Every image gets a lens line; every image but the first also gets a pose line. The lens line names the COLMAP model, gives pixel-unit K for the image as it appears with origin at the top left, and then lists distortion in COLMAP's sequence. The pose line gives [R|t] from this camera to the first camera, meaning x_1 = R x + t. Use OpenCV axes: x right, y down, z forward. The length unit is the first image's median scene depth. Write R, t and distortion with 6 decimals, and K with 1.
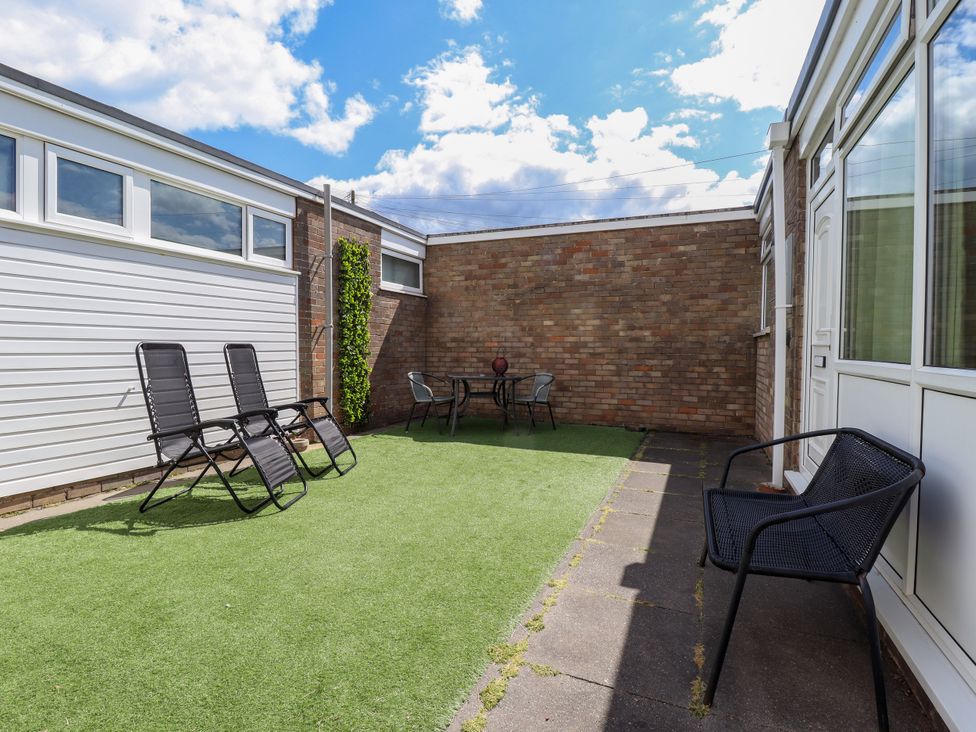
lens RADIAL K [[509.2, 0, 495.9], [0, 509.2, 362.4], [0, 0, 1]] dist [-0.000822, -0.012747]
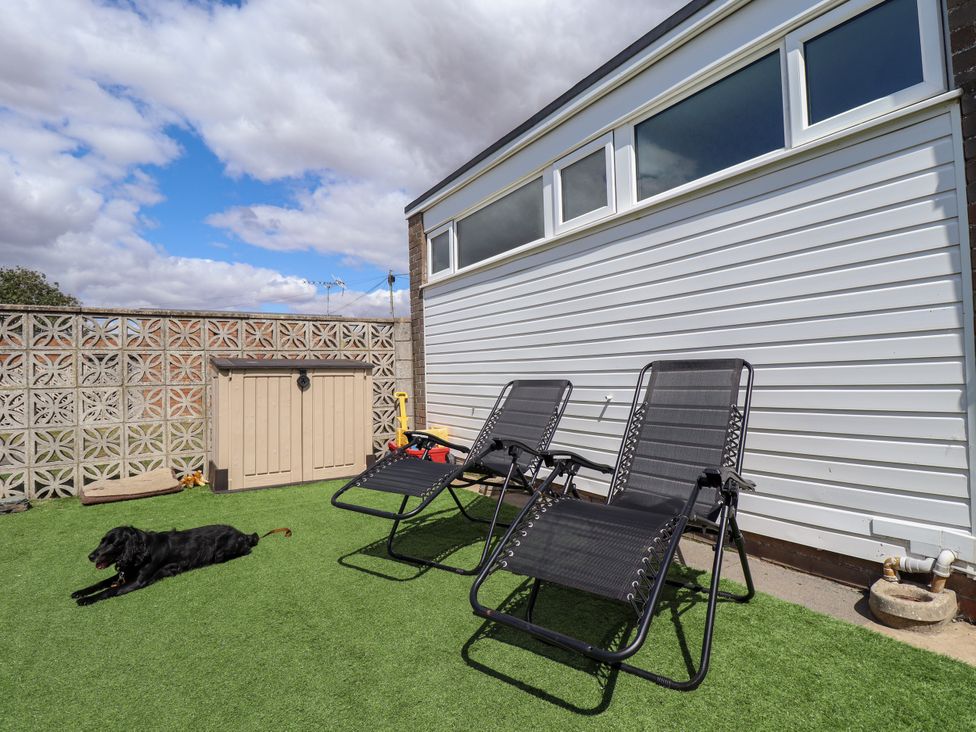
lens RADIAL K [[509.2, 0, 499.1], [0, 509.2, 359.4], [0, 0, 1]] dist [-0.000822, -0.012747]
pose [[-0.565542, -0.017688, -0.824530, 0.035755], [-0.004447, 0.999821, -0.018398, 0.003106], [0.824708, -0.006738, -0.565519, 0.757194]]
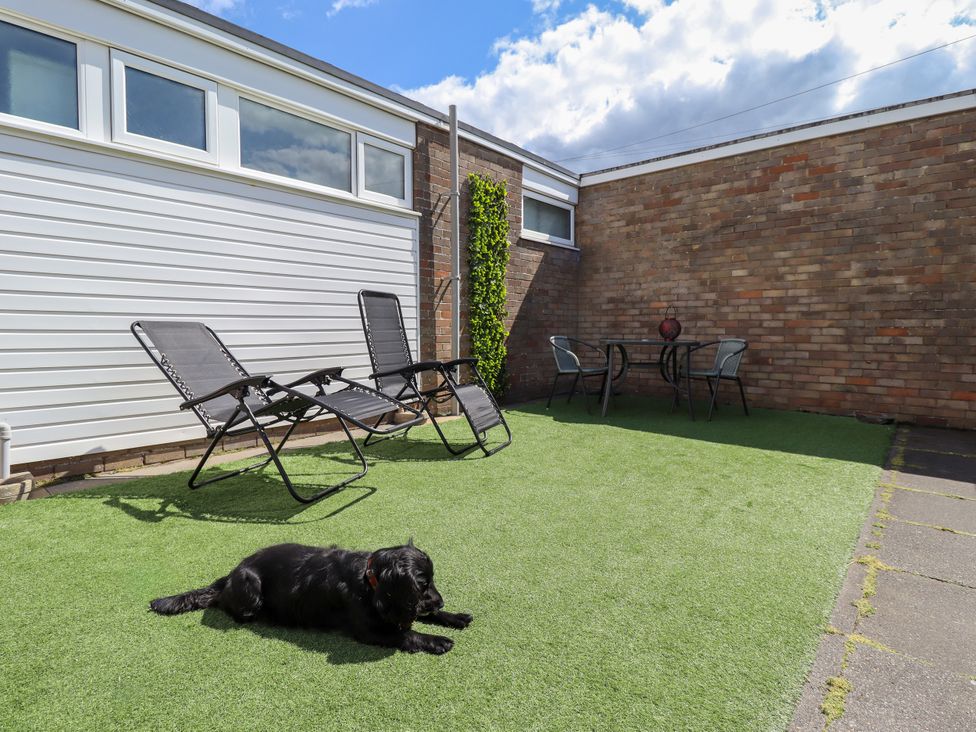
lens RADIAL K [[509.2, 0, 496.2], [0, 509.2, 362.6], [0, 0, 1]] dist [-0.000822, -0.012747]
pose [[0.948580, 0.017685, -0.316043, 0.003114], [-0.006100, 0.999274, 0.037608, 0.029974], [0.316479, -0.033746, 0.947999, 0.188414]]
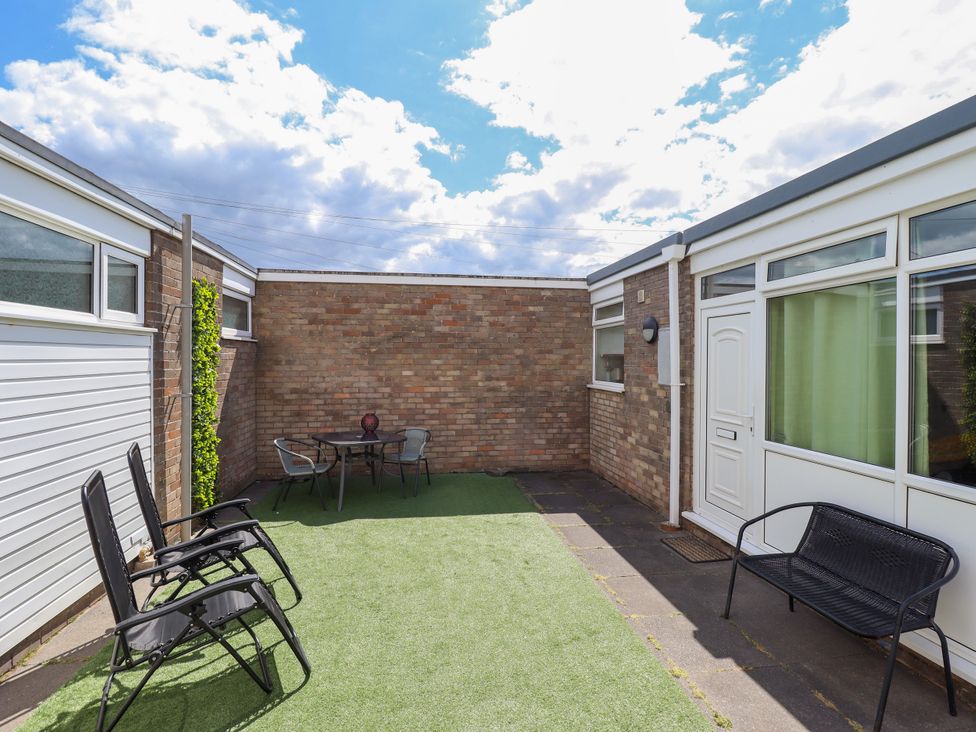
lens RADIAL K [[509.2, 0, 499.0], [0, 509.2, 362.1], [0, 0, 1]] dist [-0.000822, -0.012747]
pose [[0.851254, -0.006704, 0.524711, -0.280624], [0.016688, 0.999758, -0.014300, -0.087781], [-0.524488, 0.020929, 0.851160, 0.076123]]
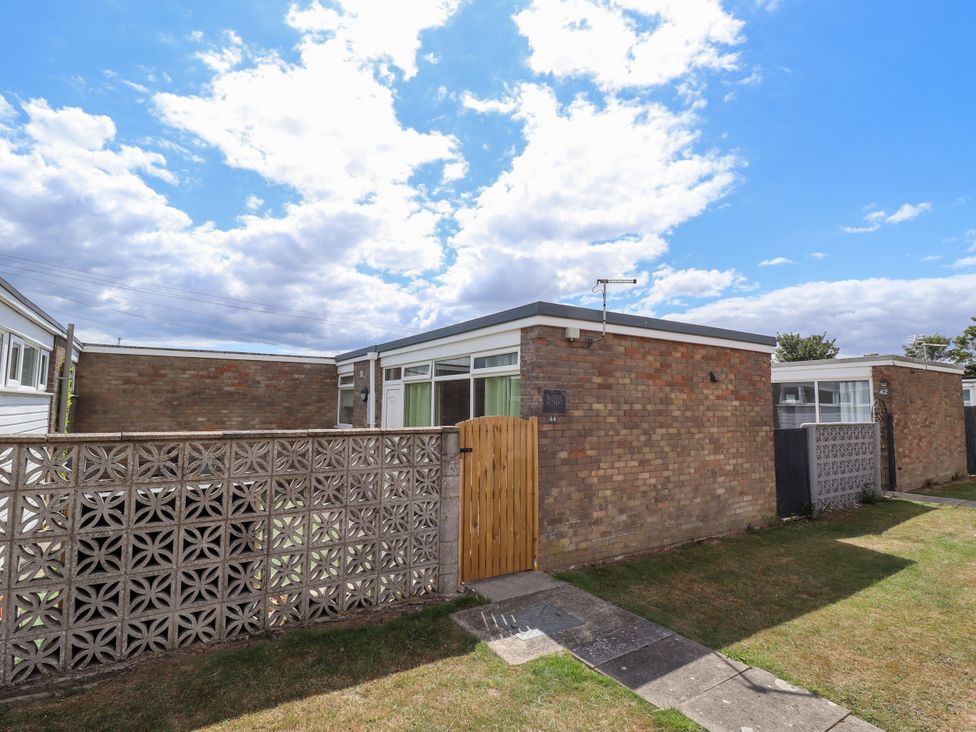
lens RADIAL K [[564.7, 0, 501.2], [0, 564.7, 364.9], [0, 0, 1]] dist [0.027957, -0.001846]
pose [[0.596325, 0.060569, 0.800455, -0.717629], [0.015586, 0.996088, -0.086983, -0.083608], [-0.802592, 0.064345, 0.593048, -0.646663]]
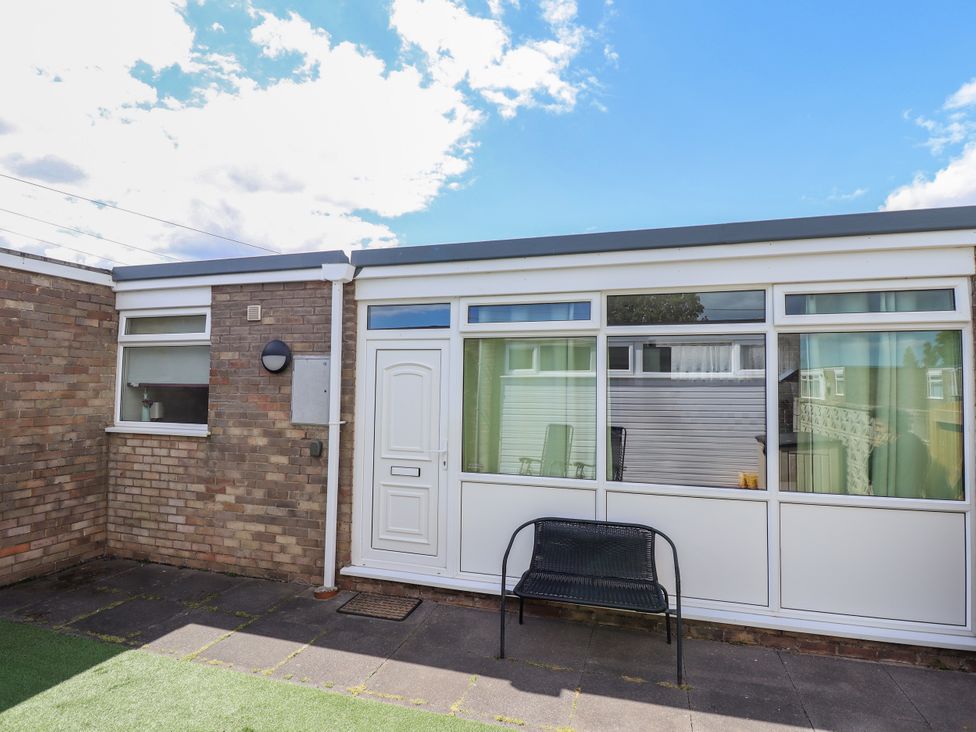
lens RADIAL K [[509.2, 0, 498.4], [0, 509.2, 363.3], [0, 0, 1]] dist [-0.000822, -0.012747]
pose [[-0.106009, 0.036369, 0.993700, -0.335022], [0.016498, 0.999258, -0.034813, -0.110554], [-0.994228, 0.012704, -0.106530, 0.429194]]
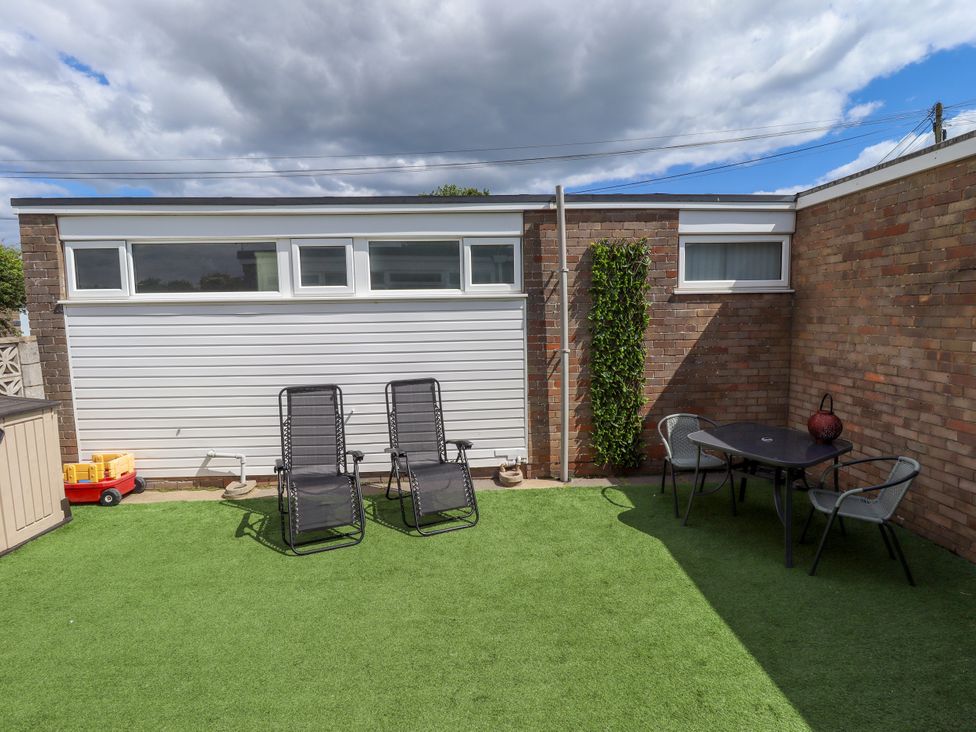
lens RADIAL K [[509.2, 0, 495.6], [0, 509.2, 361.2], [0, 0, 1]] dist [-0.000822, -0.012747]
pose [[0.424118, 0.075321, -0.902469, 0.346362], [-0.007375, 0.996789, 0.079727, -0.104461], [0.905577, -0.027158, 0.423312, 0.449144]]
